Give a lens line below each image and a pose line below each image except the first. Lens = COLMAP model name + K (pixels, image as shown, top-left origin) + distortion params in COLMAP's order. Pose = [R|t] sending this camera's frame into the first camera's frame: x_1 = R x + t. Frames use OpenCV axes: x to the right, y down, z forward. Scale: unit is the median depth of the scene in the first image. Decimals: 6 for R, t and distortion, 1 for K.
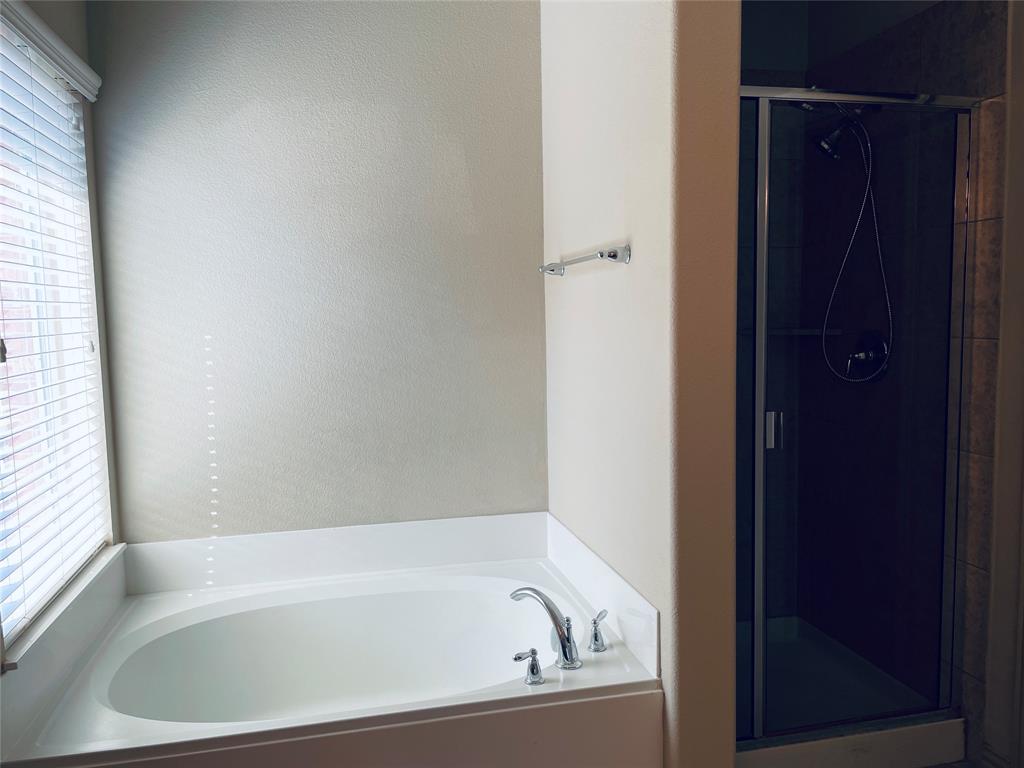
lens RADIAL K [[773.1, 0, 505.0], [0, 773.1, 384.6], [0, 0, 1]] dist [0.080737, -0.094883]
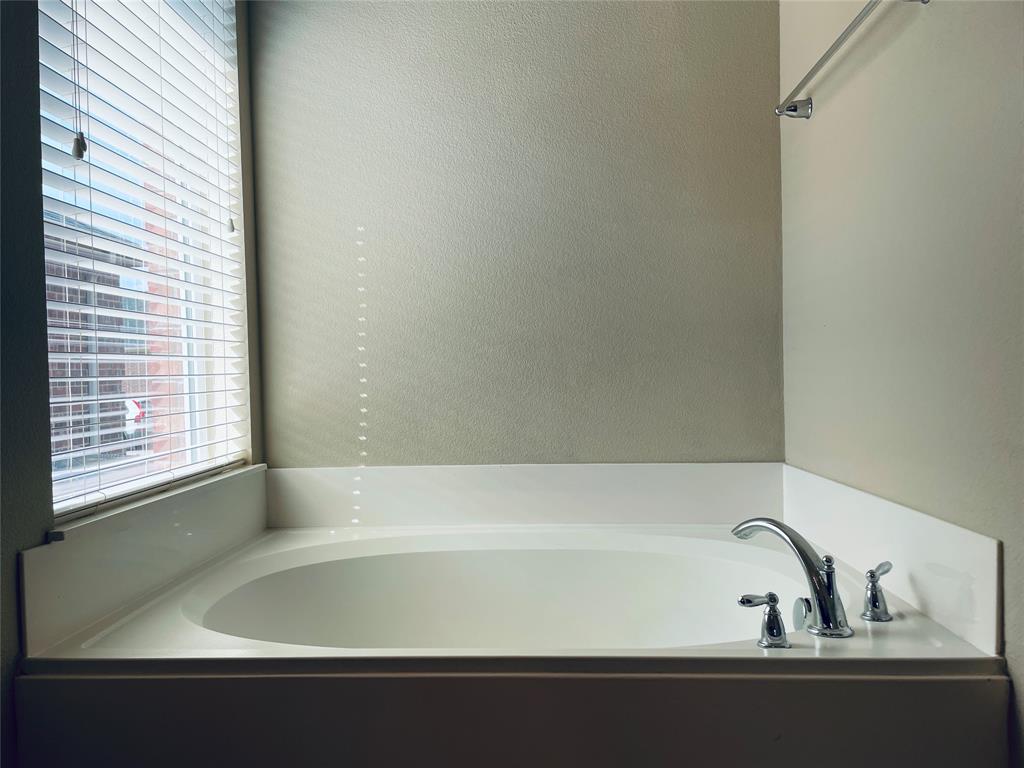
lens RADIAL K [[773.1, 0, 496.9], [0, 773.1, 384.8], [0, 0, 1]] dist [0.080737, -0.094883]
pose [[0.961192, 0.002750, -0.275866, -0.003171], [-0.022576, 0.997381, -0.068719, 0.197045], [0.274954, 0.072280, 0.958737, 0.283762]]
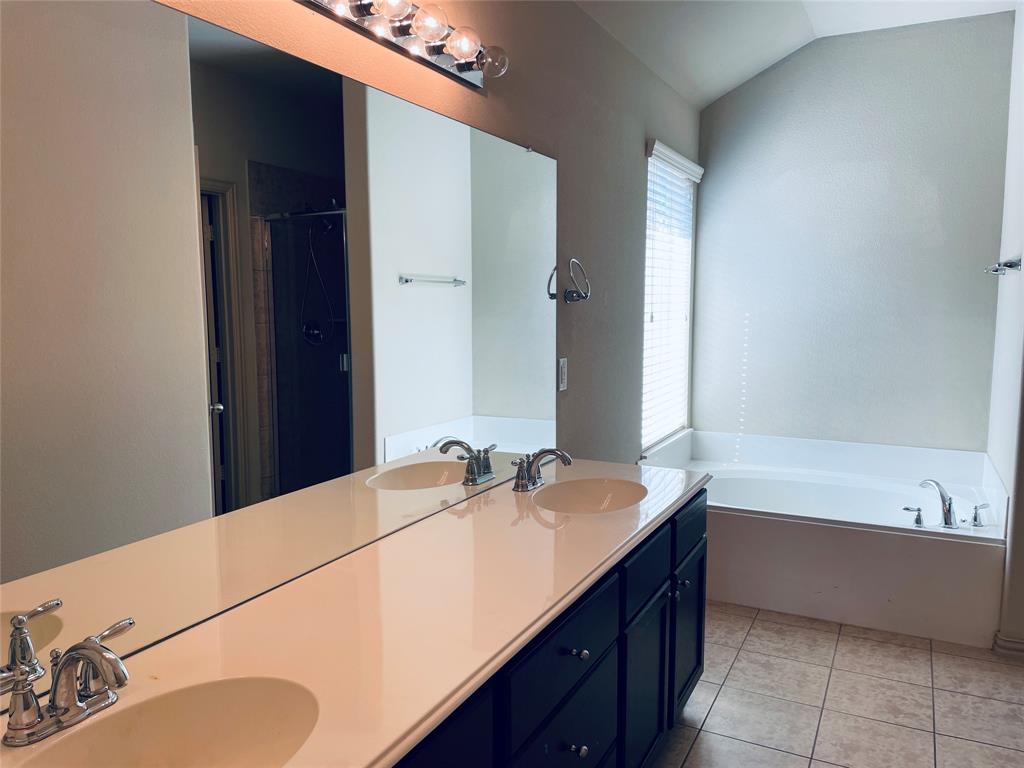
lens RADIAL K [[773.1, 0, 508.9], [0, 773.1, 386.4], [0, 0, 1]] dist [0.080737, -0.094883]
pose [[0.773314, 0.086532, -0.628090, 0.347665], [-0.074008, 0.996190, 0.046124, 0.064388], [0.629688, 0.010815, 0.776773, -0.754035]]
